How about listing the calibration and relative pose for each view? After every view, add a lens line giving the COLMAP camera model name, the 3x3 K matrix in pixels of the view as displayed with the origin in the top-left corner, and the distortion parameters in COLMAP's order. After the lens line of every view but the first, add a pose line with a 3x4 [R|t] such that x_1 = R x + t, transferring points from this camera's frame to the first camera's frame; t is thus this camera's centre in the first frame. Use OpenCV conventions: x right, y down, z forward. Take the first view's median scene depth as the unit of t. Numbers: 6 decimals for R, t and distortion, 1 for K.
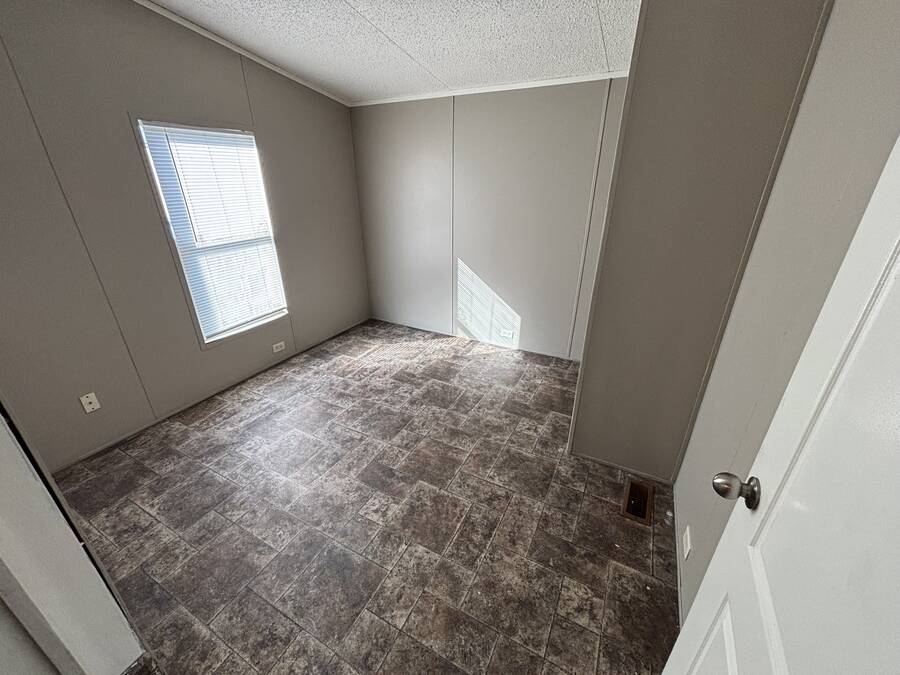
lens RADIAL K [[362.3, 0, 448.6], [0, 362.3, 323.9], [0, 0, 1]] dist [-0.009531, 0.001251]
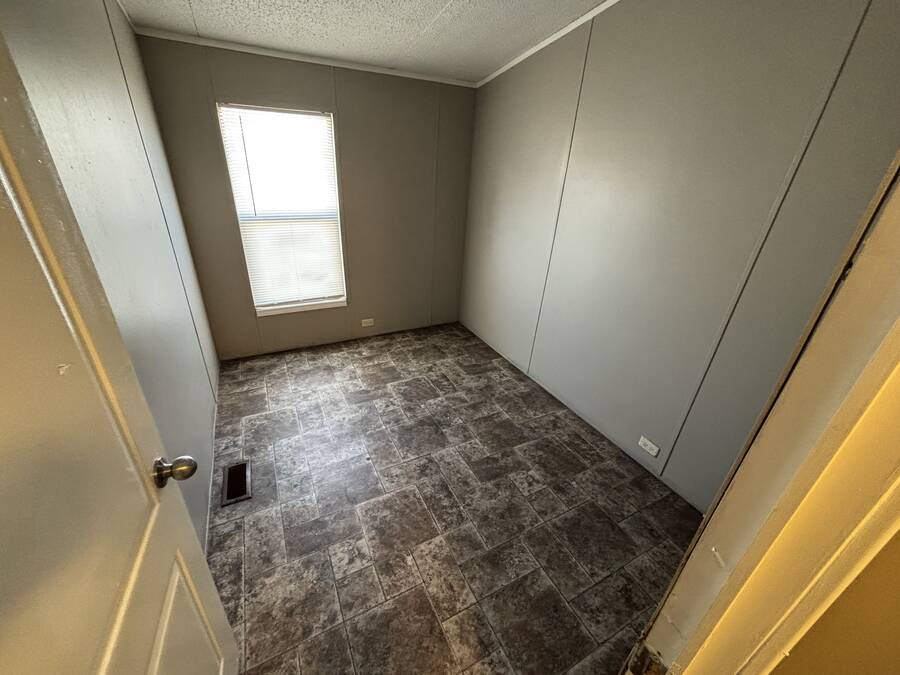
lens RADIAL K [[362.3, 0, 444.5], [0, 362.3, 339.8], [0, 0, 1]] dist [-0.009531, 0.001251]
pose [[0.573643, -0.333409, 0.748179, -0.608215], [0.261213, 0.940181, 0.218694, -0.117984], [-0.776338, 0.069982, 0.626419, 0.290969]]
